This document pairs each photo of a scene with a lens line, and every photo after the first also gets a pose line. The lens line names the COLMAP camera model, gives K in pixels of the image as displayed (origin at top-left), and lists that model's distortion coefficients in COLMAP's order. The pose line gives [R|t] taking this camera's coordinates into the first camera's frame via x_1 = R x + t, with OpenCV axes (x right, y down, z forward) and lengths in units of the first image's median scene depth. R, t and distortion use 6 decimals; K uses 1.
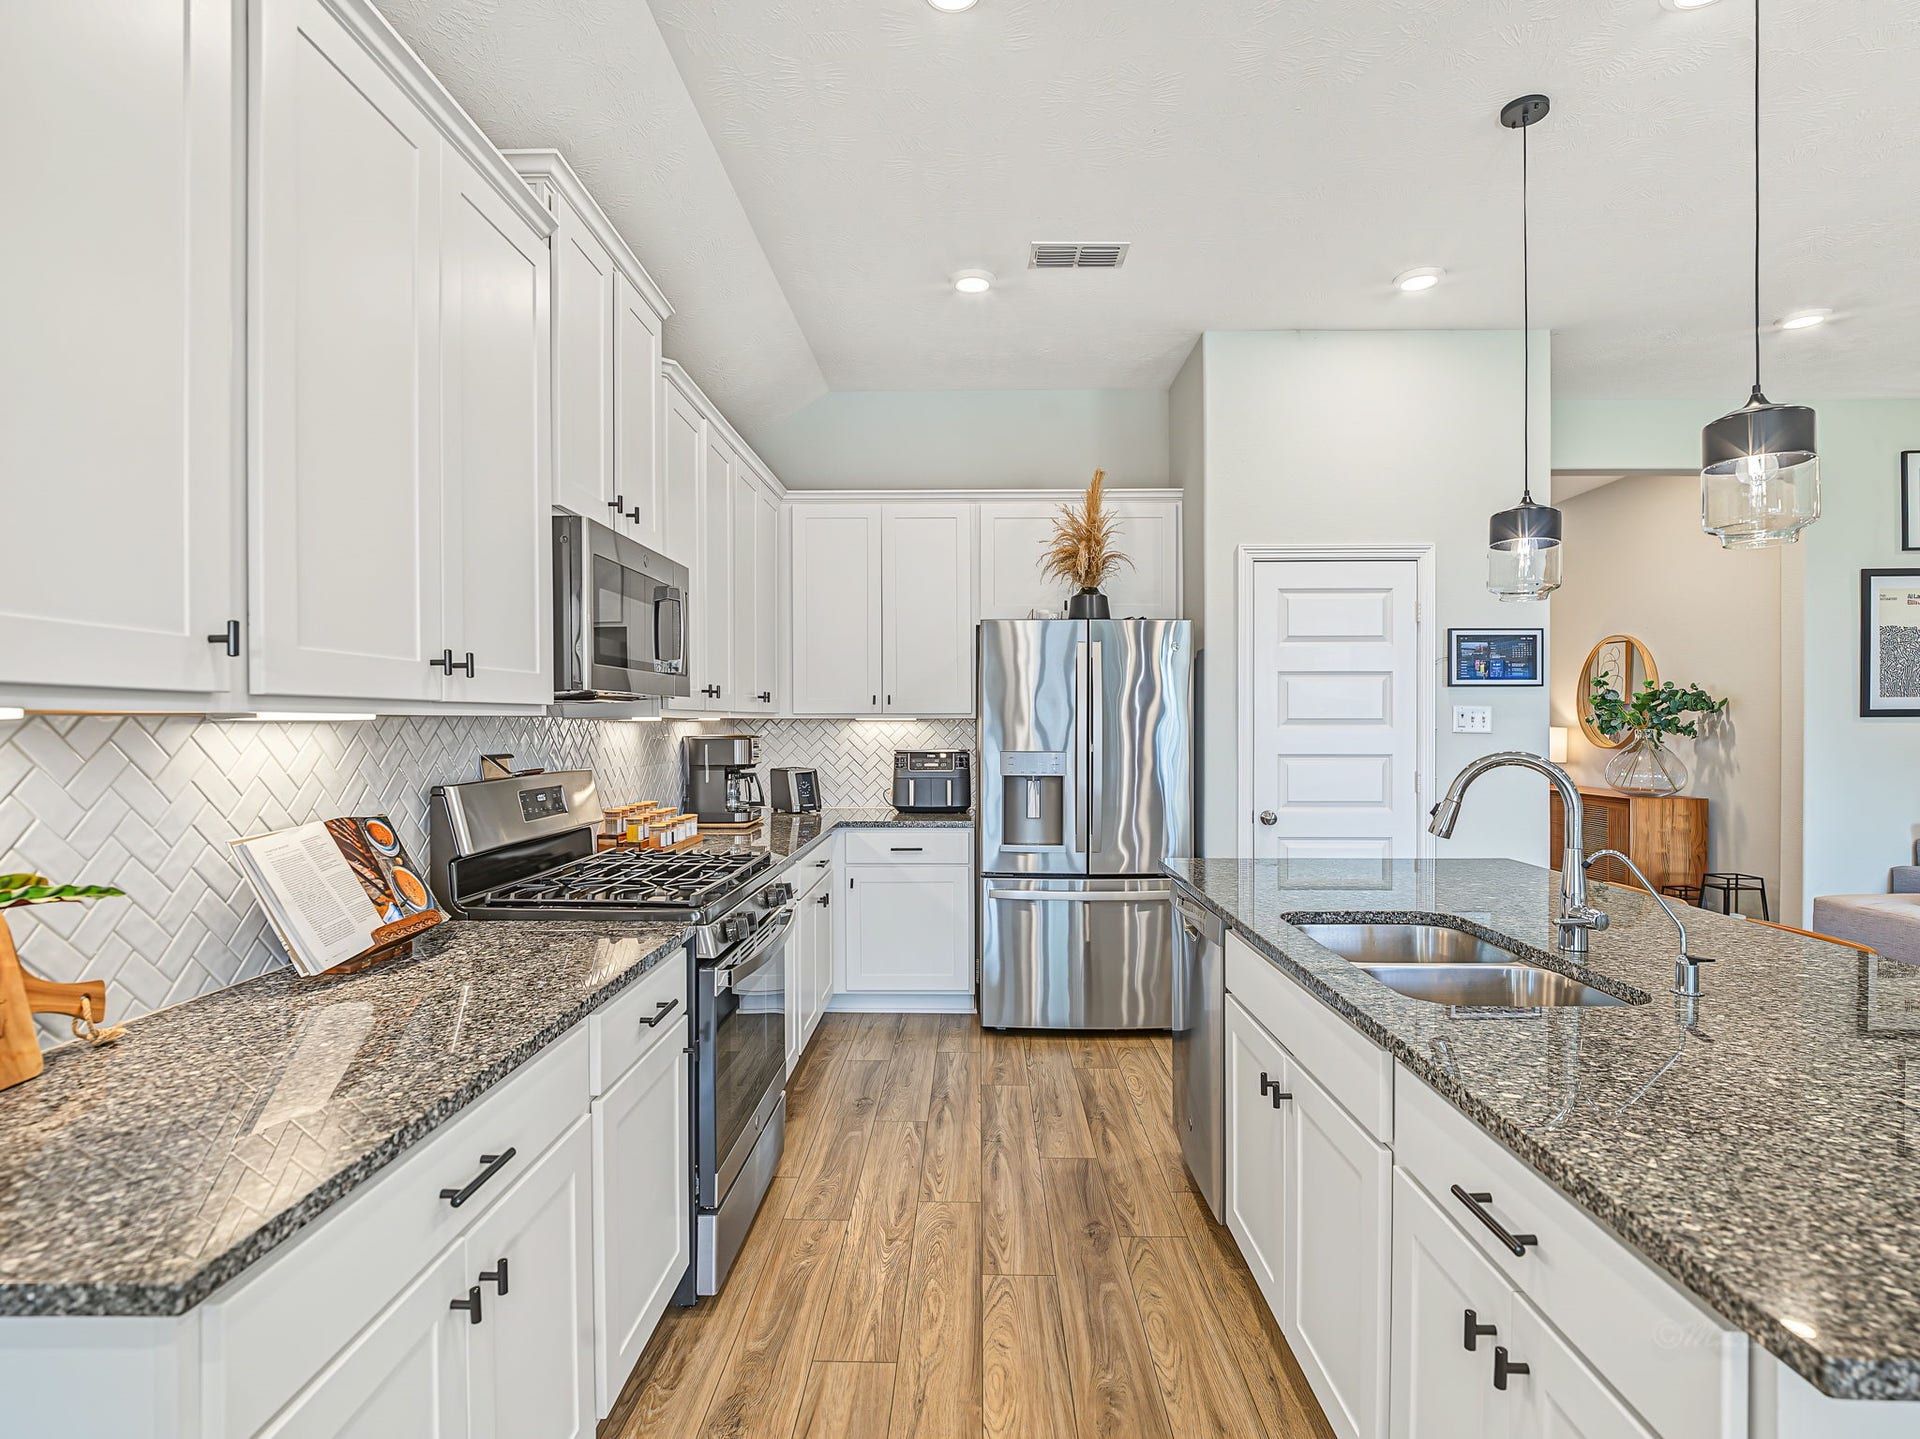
lens RADIAL K [[974.2, 0, 960.0], [0, 974.2, 719.5], [0, 0, 1]] dist [-0.000678, -0.000077]
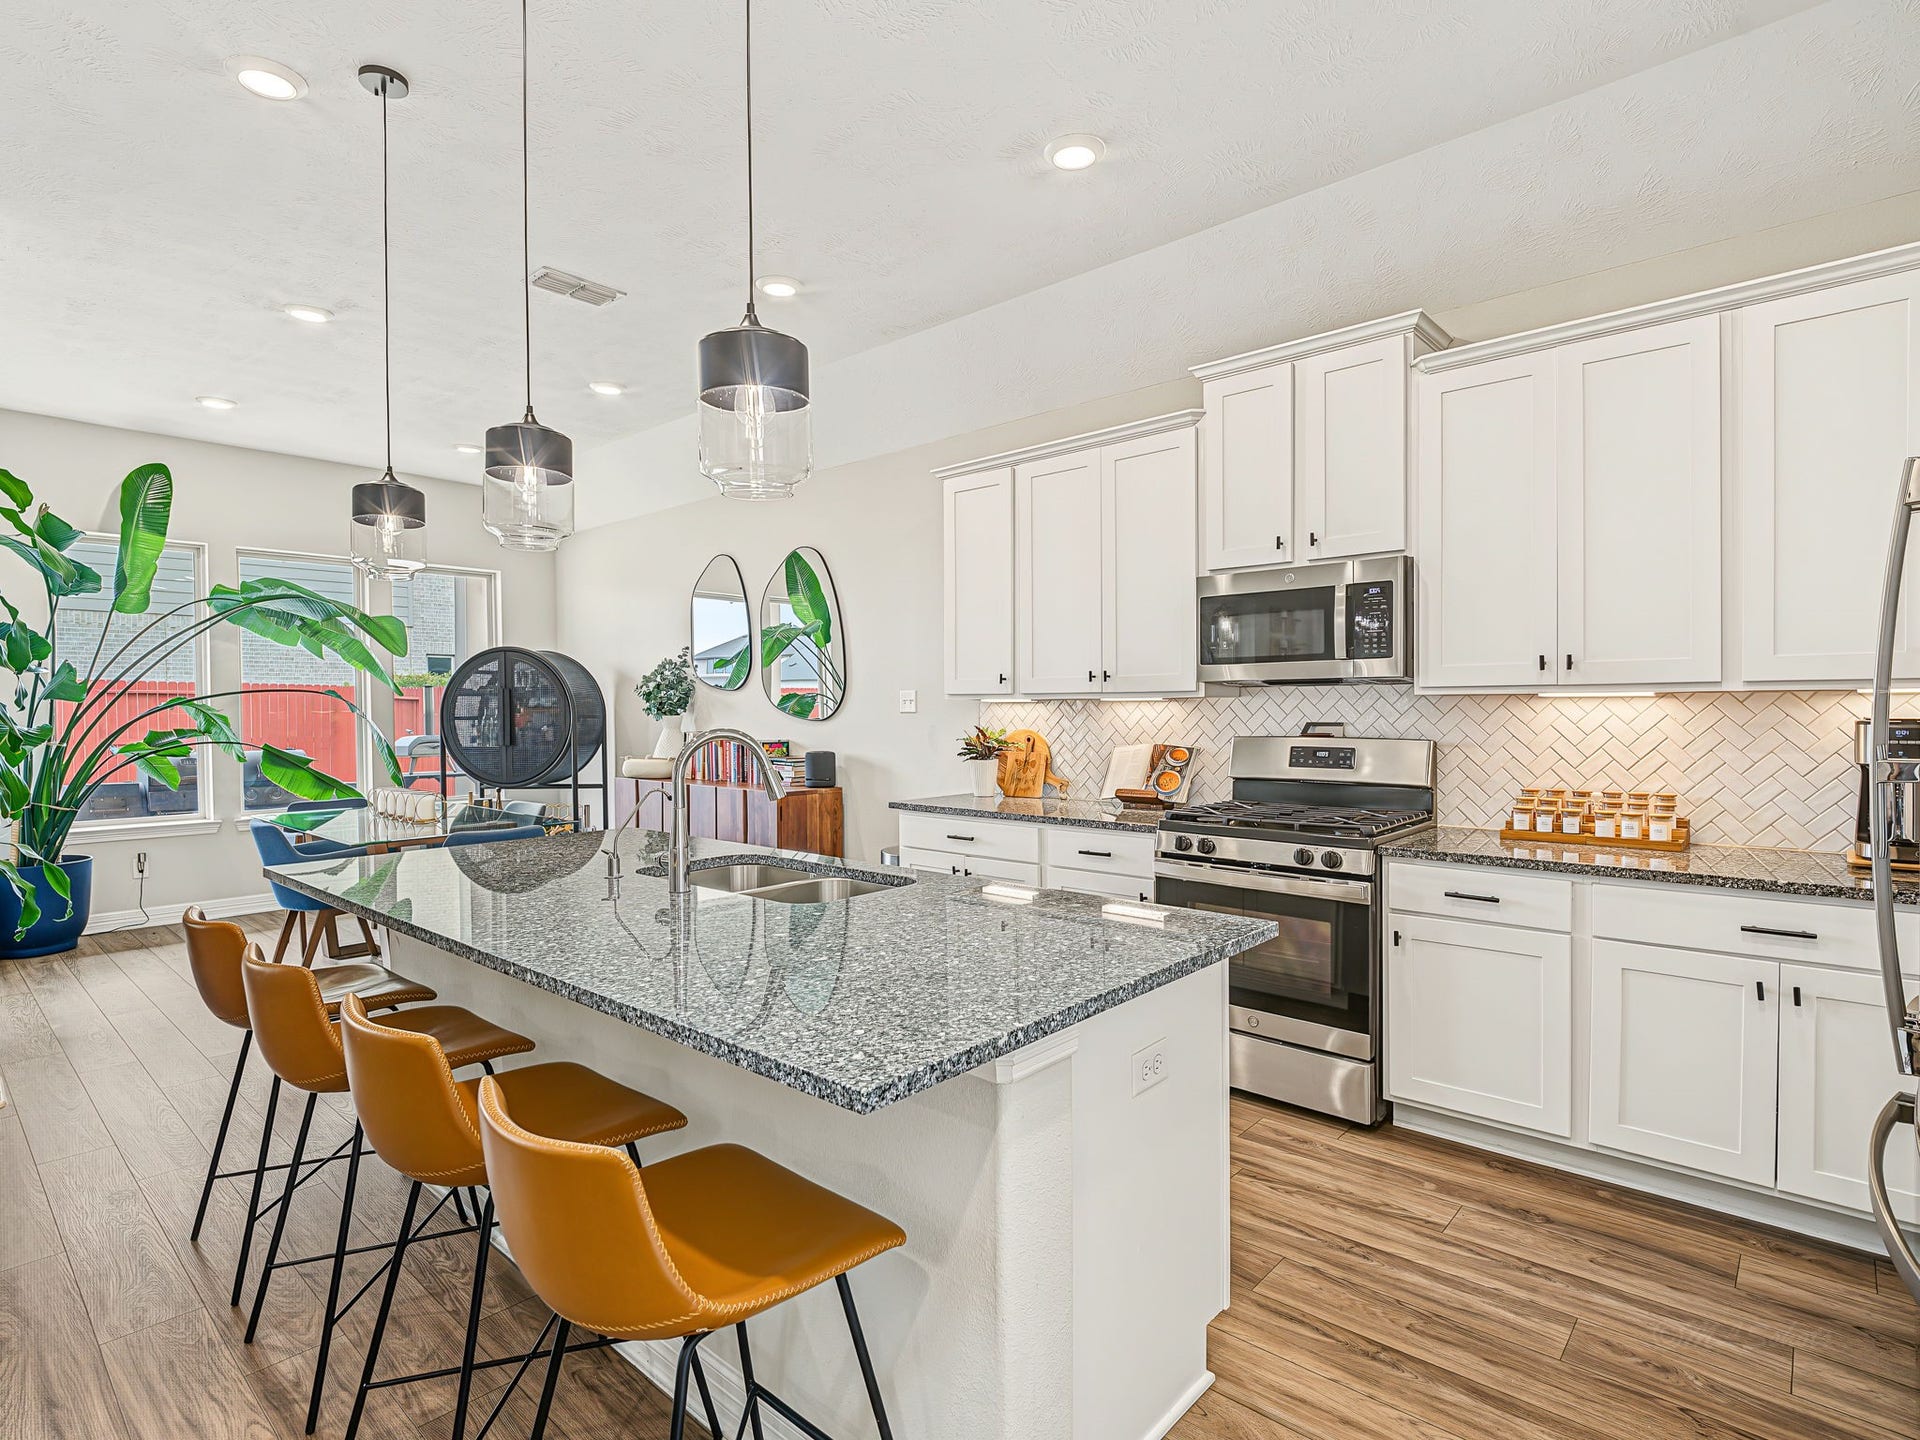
lens RADIAL K [[974.2, 0, 960.0], [0, 974.2, 720.0], [0, 0, 1]] dist [-0.000678, -0.000077]
pose [[-0.654062, 0.016487, -0.756261, 0.748907], [0.004844, 0.999833, 0.017608, 0.002737], [0.756425, 0.007853, -0.654033, 1.172677]]
